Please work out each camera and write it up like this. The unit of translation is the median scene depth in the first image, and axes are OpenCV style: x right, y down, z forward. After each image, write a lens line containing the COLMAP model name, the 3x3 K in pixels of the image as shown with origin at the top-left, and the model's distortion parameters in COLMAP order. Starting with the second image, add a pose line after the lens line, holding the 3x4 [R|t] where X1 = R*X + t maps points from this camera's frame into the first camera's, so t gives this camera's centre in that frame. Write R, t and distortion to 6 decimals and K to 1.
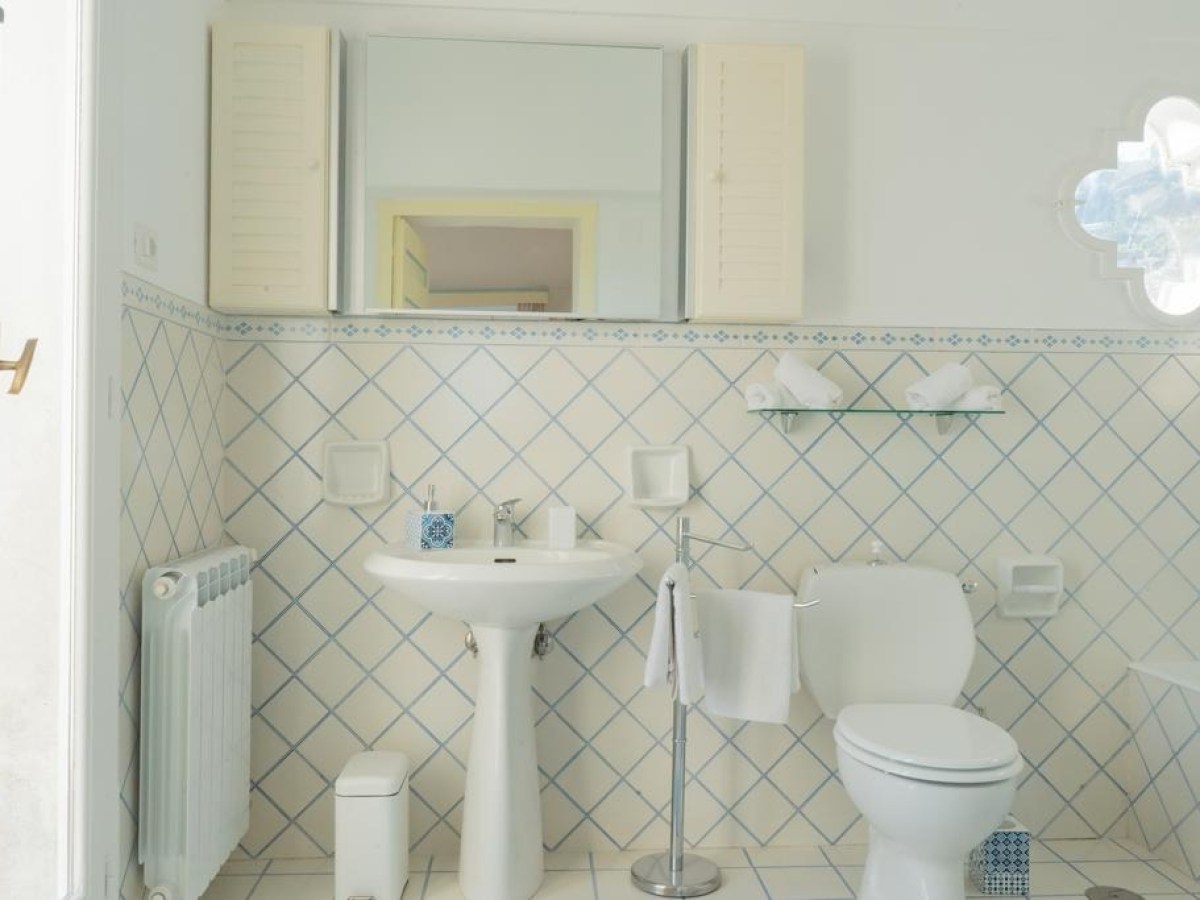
lens RADIAL K [[1080.5, 0, 600.0], [0, 1080.5, 450.0], [0, 0, 1]] dist [-0.009549, 0.010405]
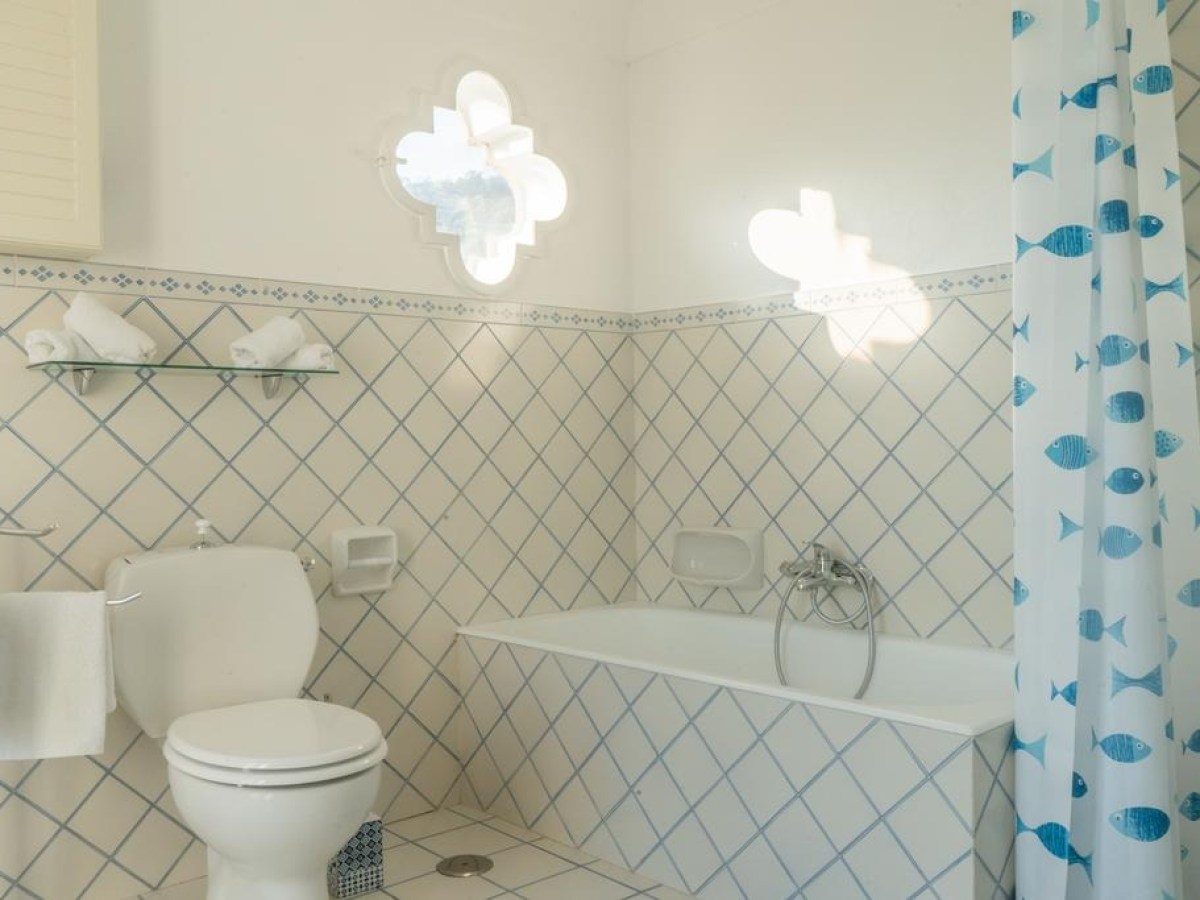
lens RADIAL K [[1080.5, 0, 600.0], [0, 1080.5, 450.0], [0, 0, 1]] dist [-0.009549, 0.010405]
pose [[0.790042, -0.022456, 0.612642, -0.015548], [0.026786, 0.999639, 0.002098, 0.033793], [-0.612468, 0.014753, 0.790358, 0.126092]]
